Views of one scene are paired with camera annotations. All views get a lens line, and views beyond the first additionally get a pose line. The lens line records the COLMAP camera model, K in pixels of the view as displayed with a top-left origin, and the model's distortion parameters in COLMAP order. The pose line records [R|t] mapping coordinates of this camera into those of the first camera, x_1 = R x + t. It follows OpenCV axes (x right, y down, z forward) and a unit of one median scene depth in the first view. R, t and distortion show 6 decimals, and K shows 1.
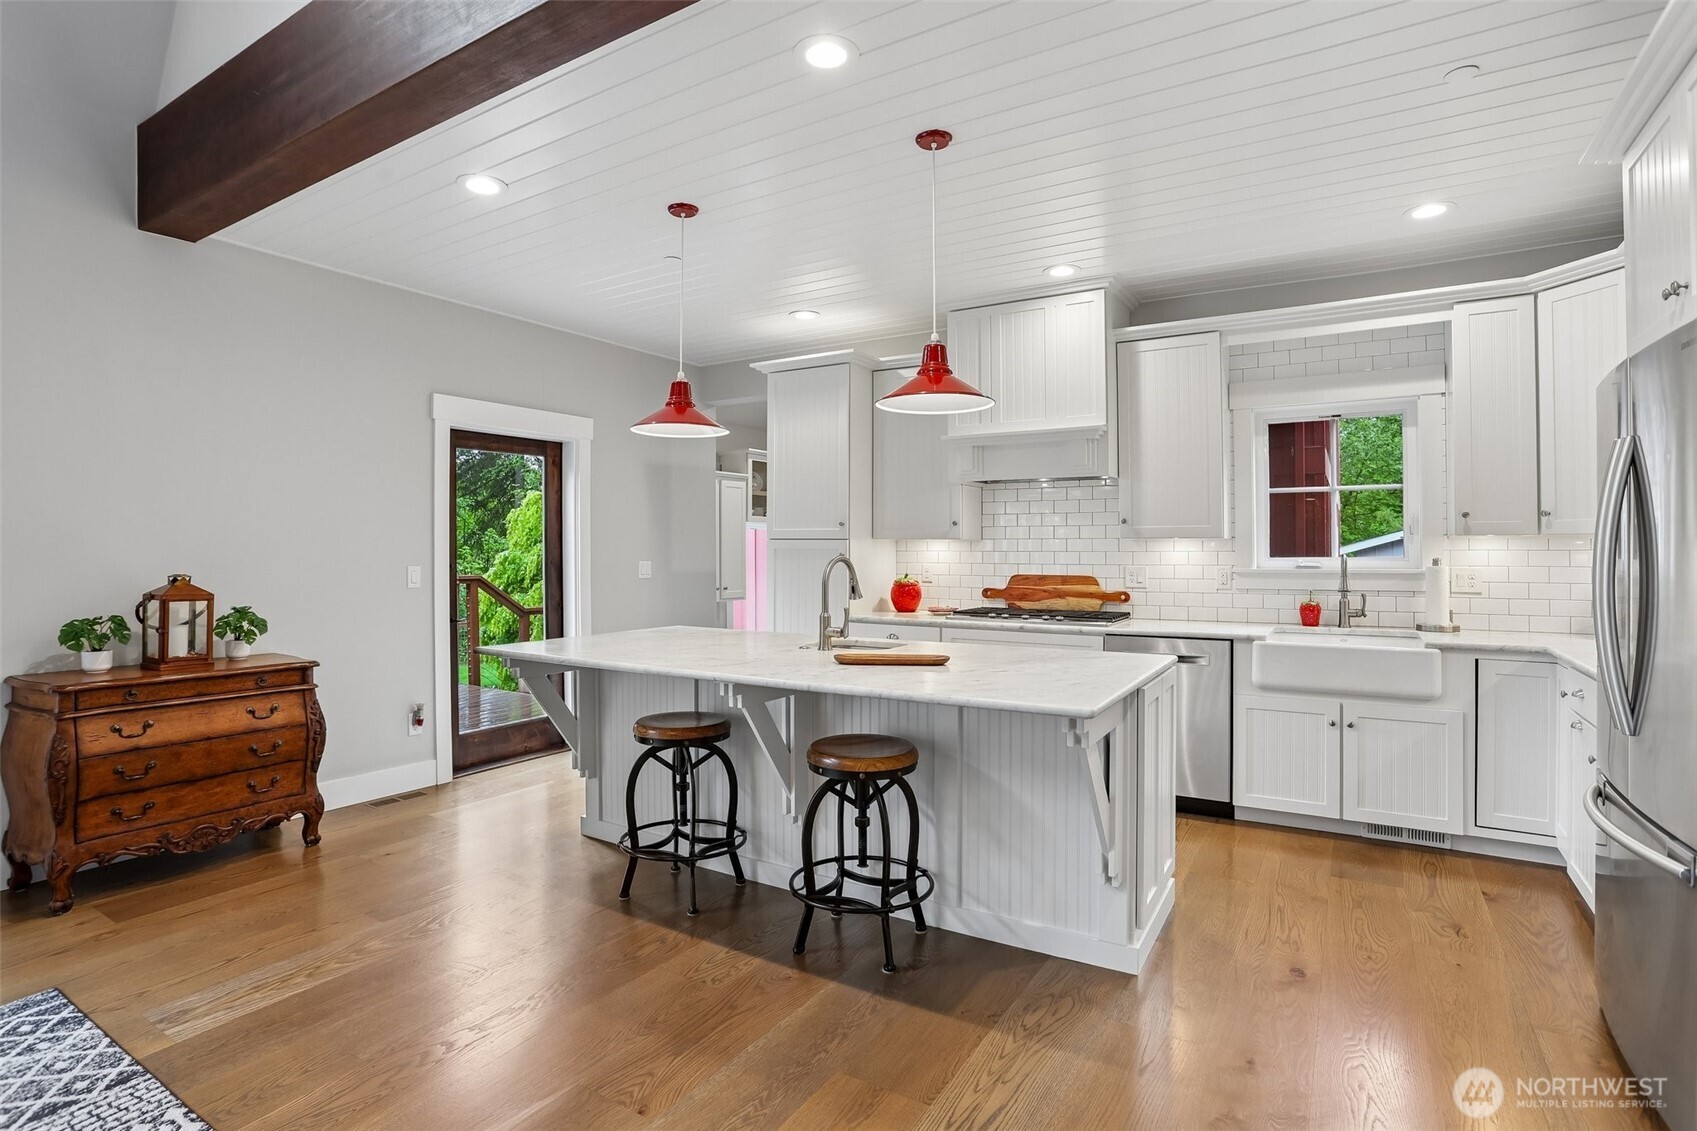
lens RADIAL K [[832.1, 0, 852.6], [0, 832.1, 553.2], [0, 0, 1]] dist [-0.080222, 0.036258]
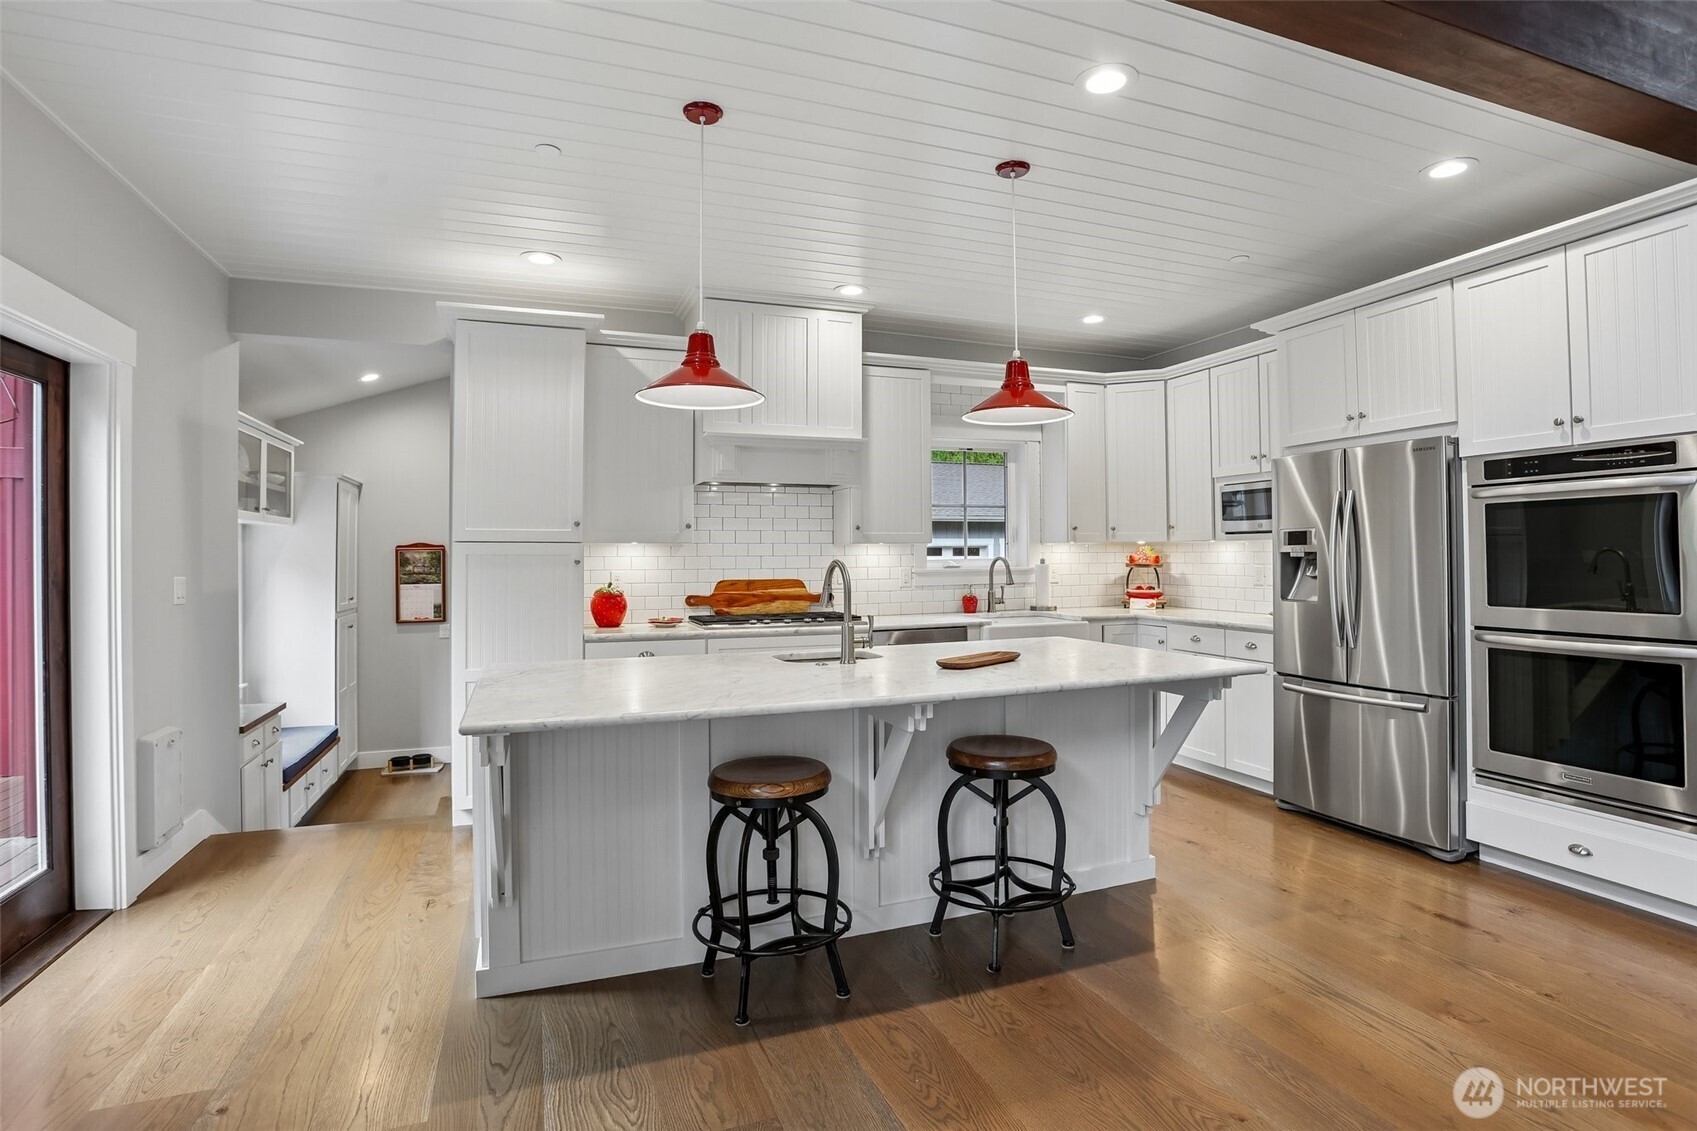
lens RADIAL K [[858.4, 0, 847.7], [0, 858.4, 558.2], [0, 0, 1]] dist [-0.064716, 0.029100]
pose [[0.614496, -0.006561, 0.788893, -0.604824], [0.009201, 0.999957, 0.001149, 0.000473], [-0.788867, 0.006553, 0.614530, 0.321207]]
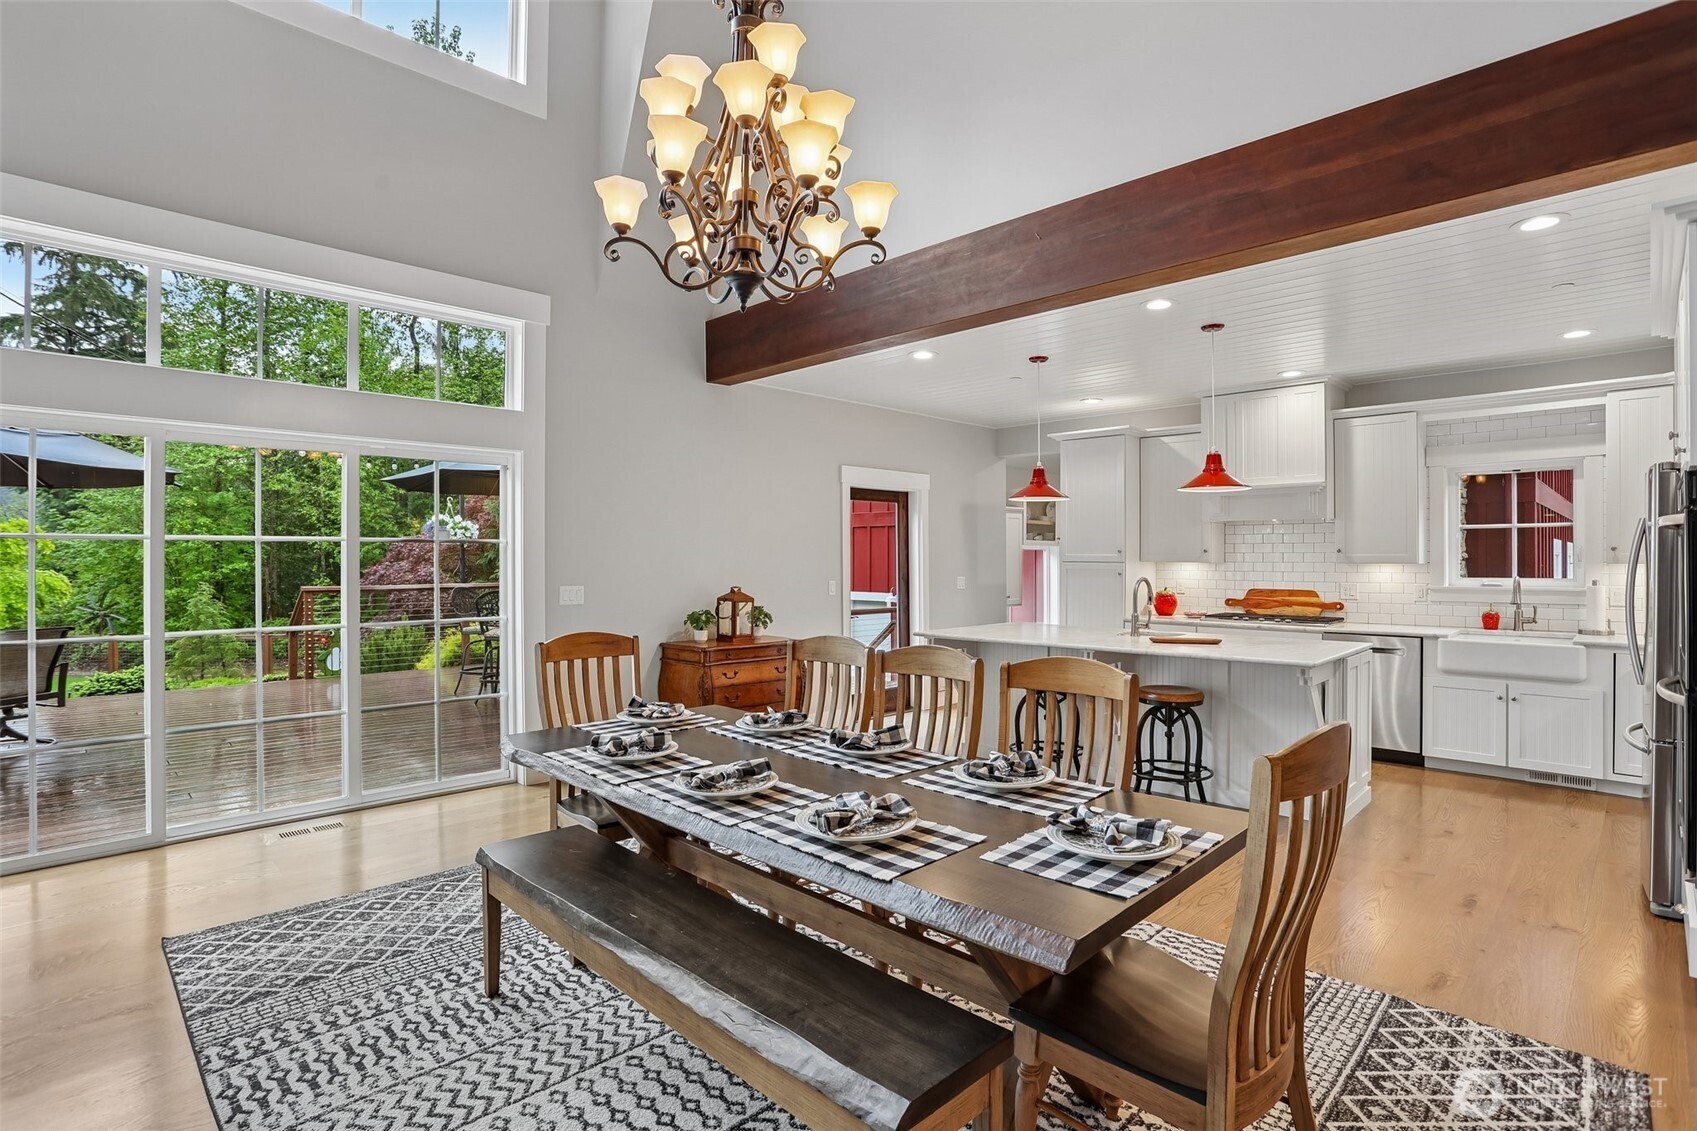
lens RADIAL K [[839.2, 0, 848.5], [0, 839.2, 565.5], [0, 0, 1]] dist [-0.066411, 0.030364]
pose [[0.973564, 0.001937, -0.228404, -0.159501], [-0.000624, 0.999983, 0.005821, -0.022806], [0.228411, -0.005525, 0.973549, -0.541319]]
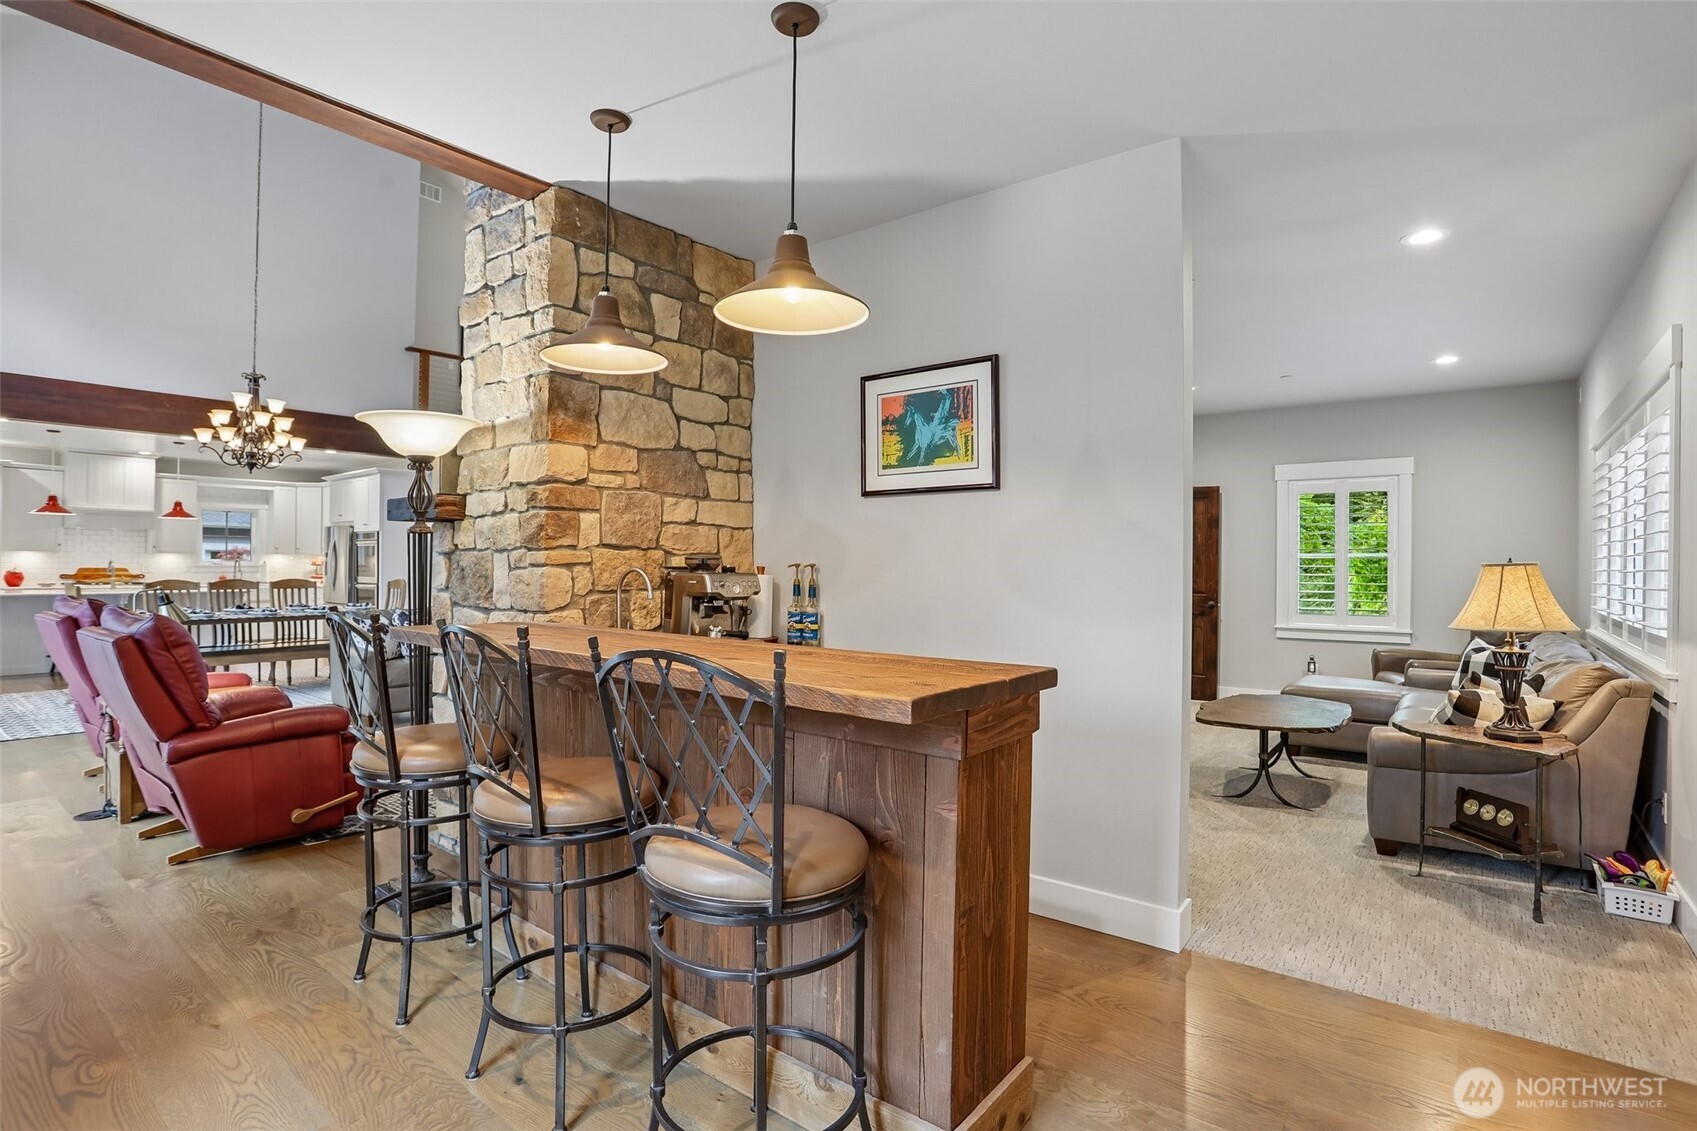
lens RADIAL K [[839.2, 0, 848.5], [0, 839.2, 565.5], [0, 0, 1]] dist [-0.066411, 0.030364]
pose [[0.117476, -0.000866, 0.993075, -2.078264], [-0.004308, 0.999990, 0.001382, 0.009724], [-0.993066, -0.004440, 0.117471, -1.580706]]
